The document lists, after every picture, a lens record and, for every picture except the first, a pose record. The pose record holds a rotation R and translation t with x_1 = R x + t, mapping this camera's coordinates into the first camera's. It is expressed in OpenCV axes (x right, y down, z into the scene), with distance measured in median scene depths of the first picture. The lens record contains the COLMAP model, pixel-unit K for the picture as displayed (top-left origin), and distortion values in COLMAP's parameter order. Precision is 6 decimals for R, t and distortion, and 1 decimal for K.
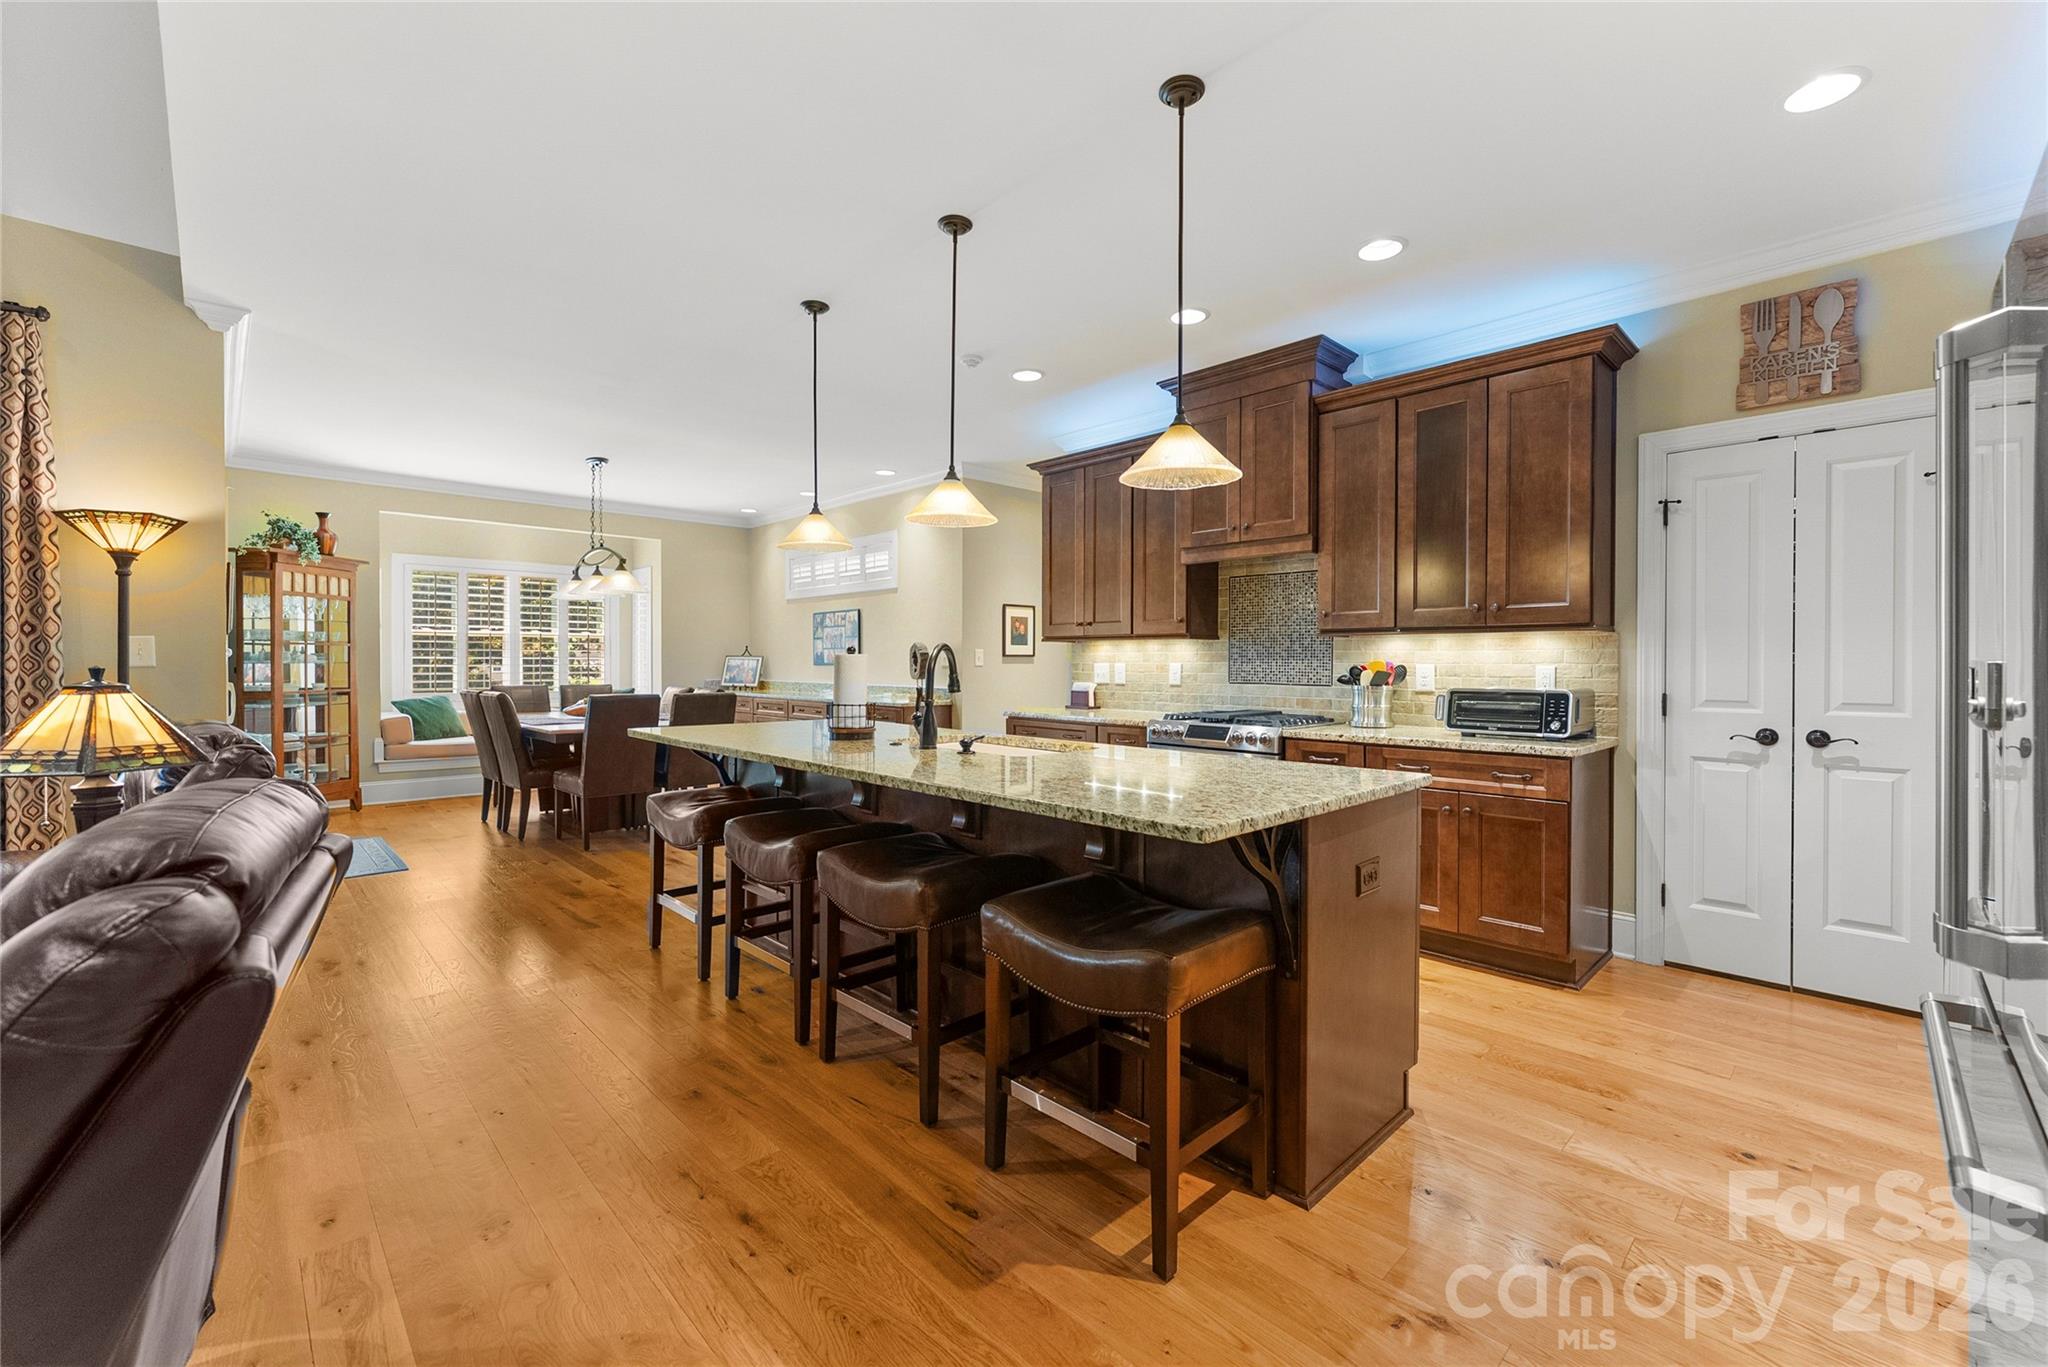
lens RADIAL K [[834.2, 0, 1027.2], [0, 834.2, 668.2], [0, 0, 1]] dist [-0.002755, 0.000723]
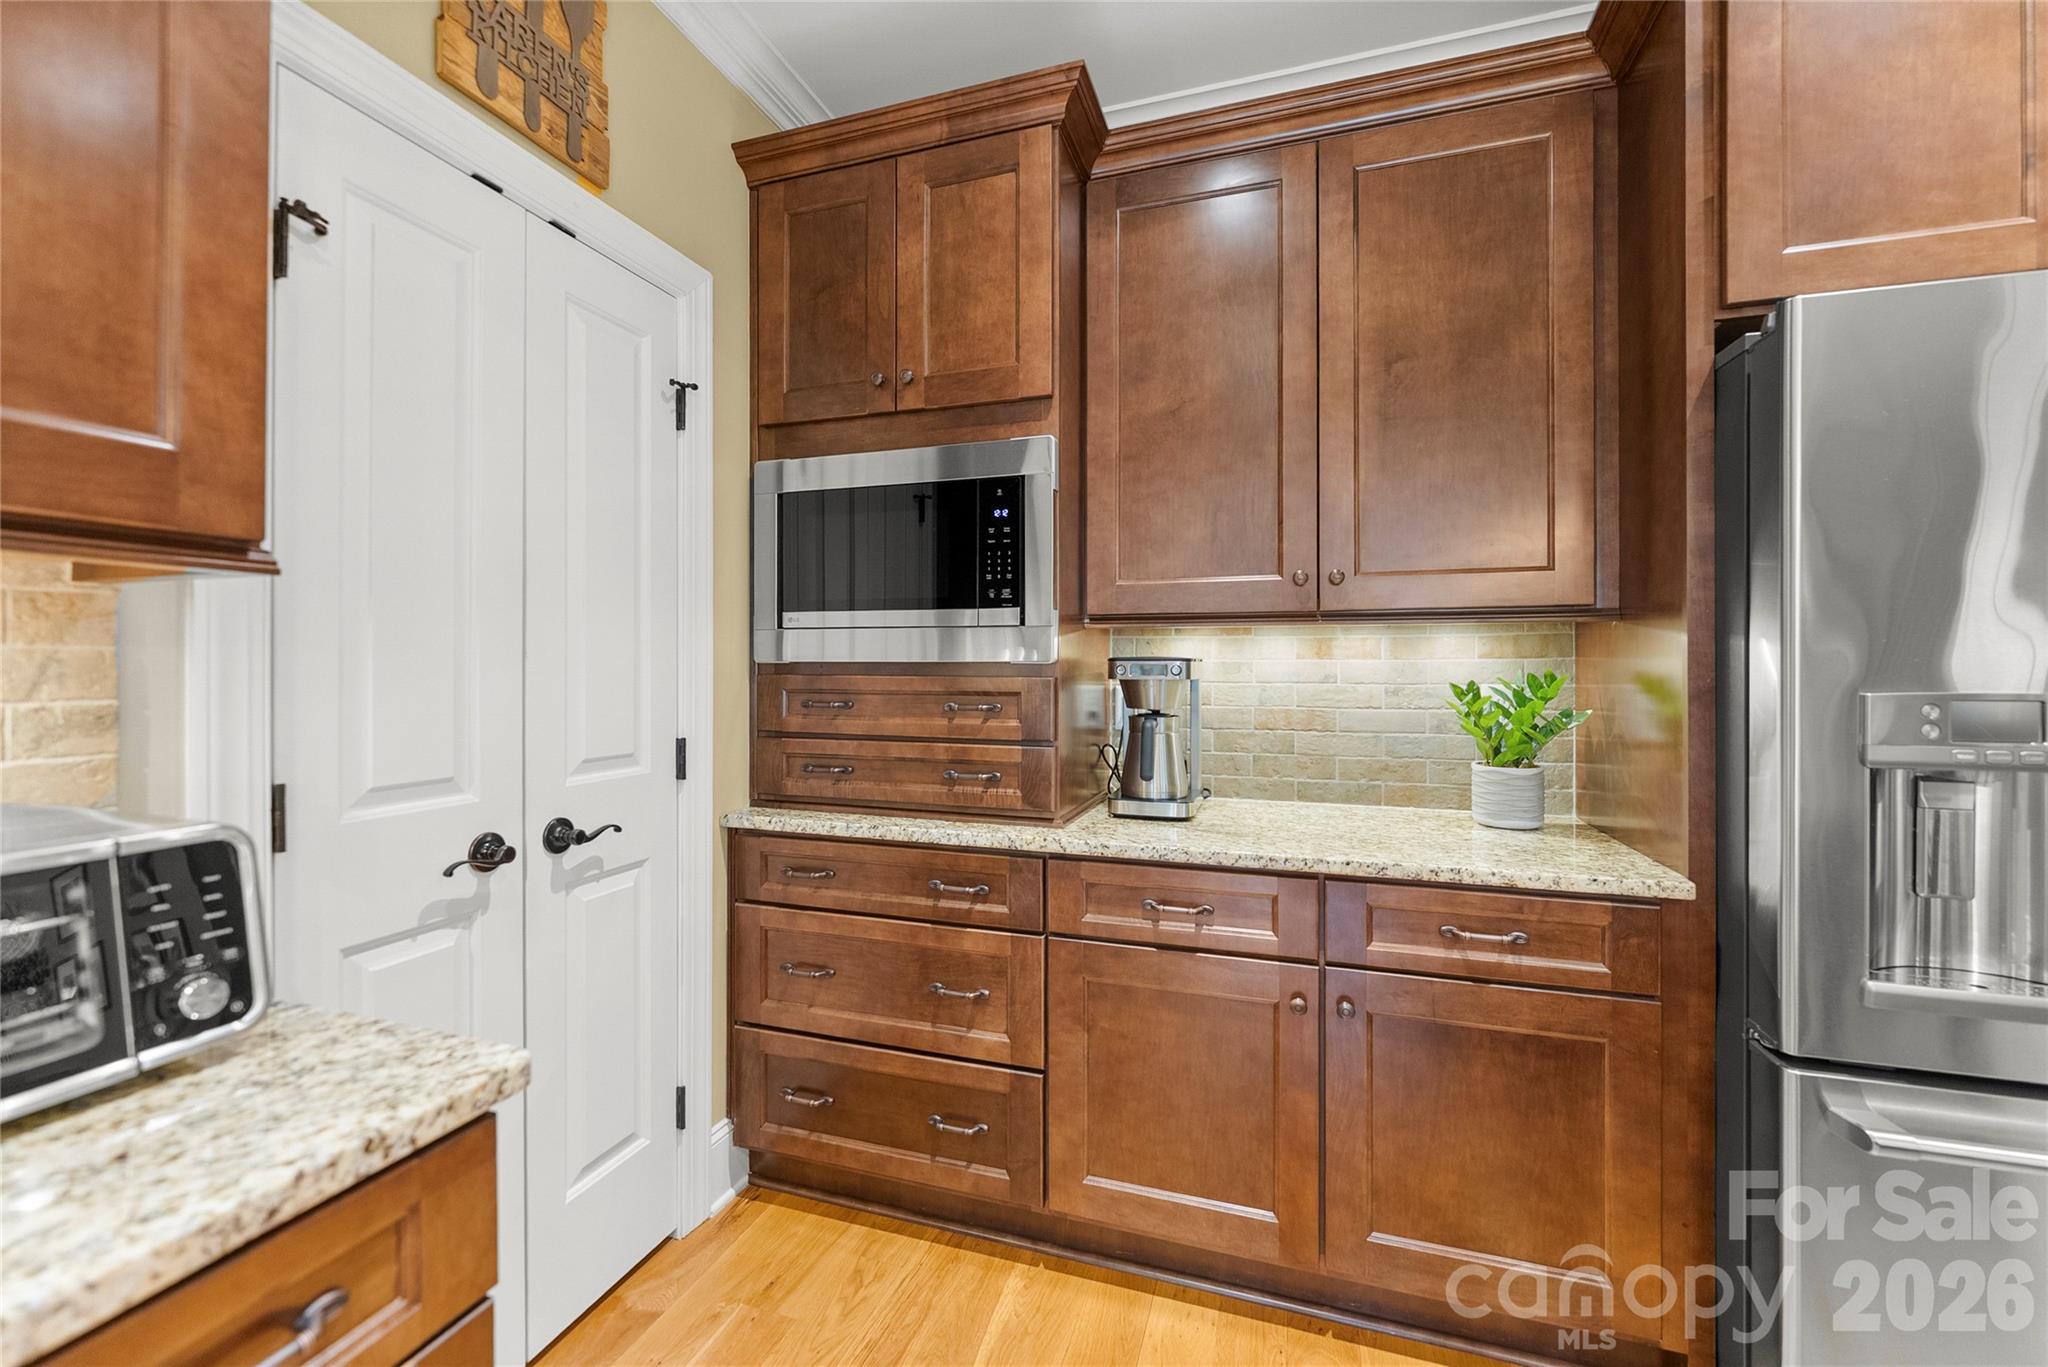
lens RADIAL K [[834.2, 0, 1027.2], [0, 834.2, 668.2], [0, 0, 1]] dist [-0.002755, 0.000723]
pose [[-0.461550, -0.002559, 0.887110, 0.193554], [0.002385, 0.999989, 0.004125, -0.009181], [-0.887111, 0.004020, -0.461539, 0.510158]]
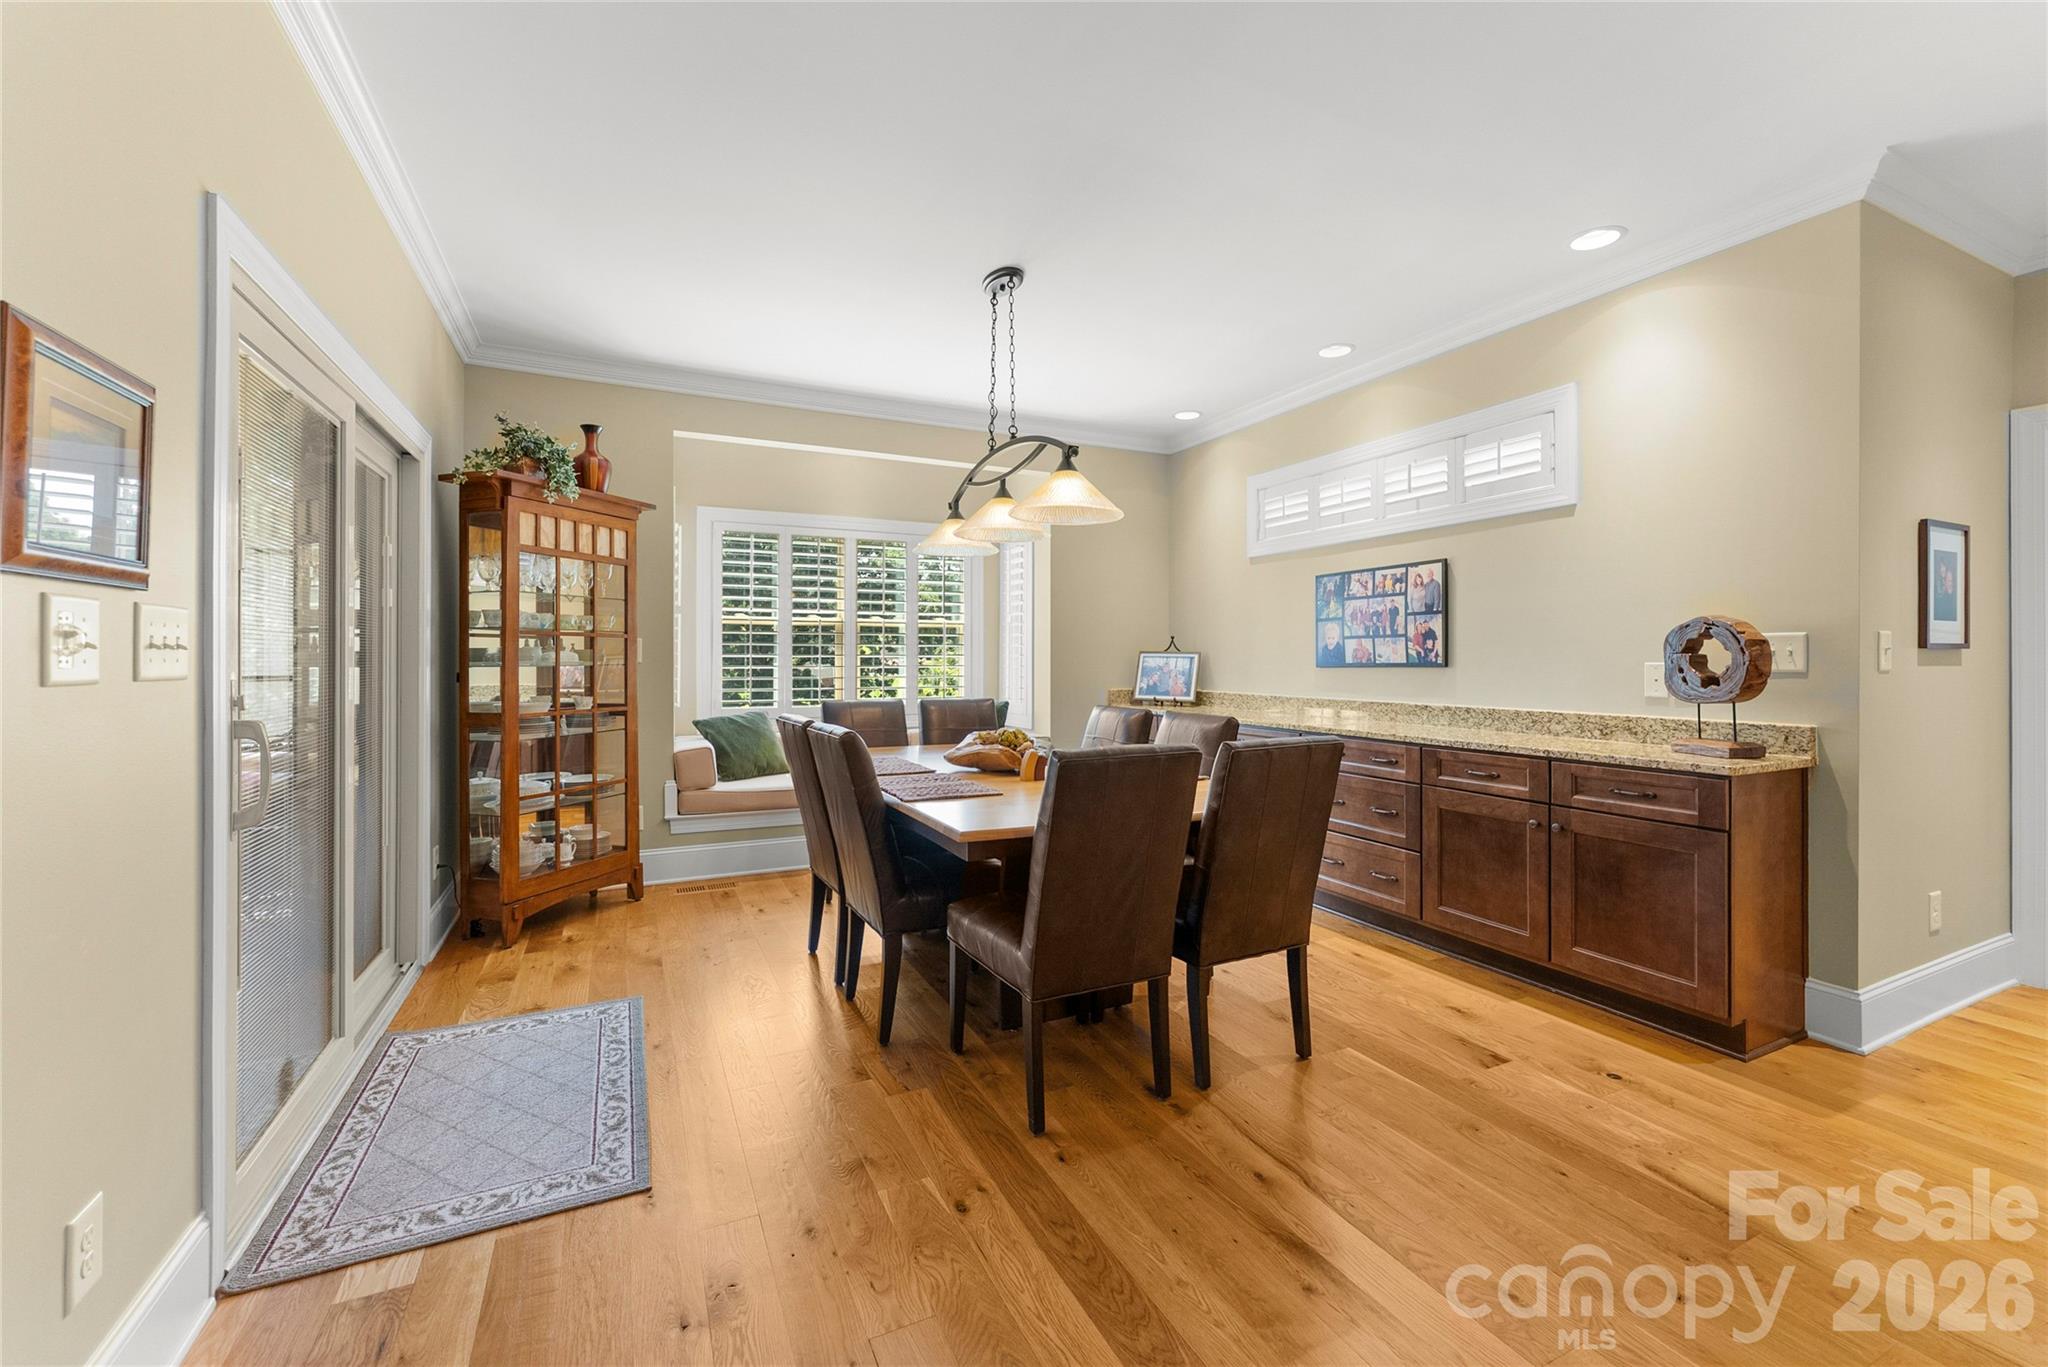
lens RADIAL K [[834.2, 0, 1027.2], [0, 834.2, 668.2], [0, 0, 1]] dist [-0.002755, 0.000723]
pose [[0.948829, 0.001261, -0.315789, -0.365034], [-0.000291, 0.999995, 0.003120, -0.006352], [0.315792, -0.002868, 0.948824, 0.553585]]
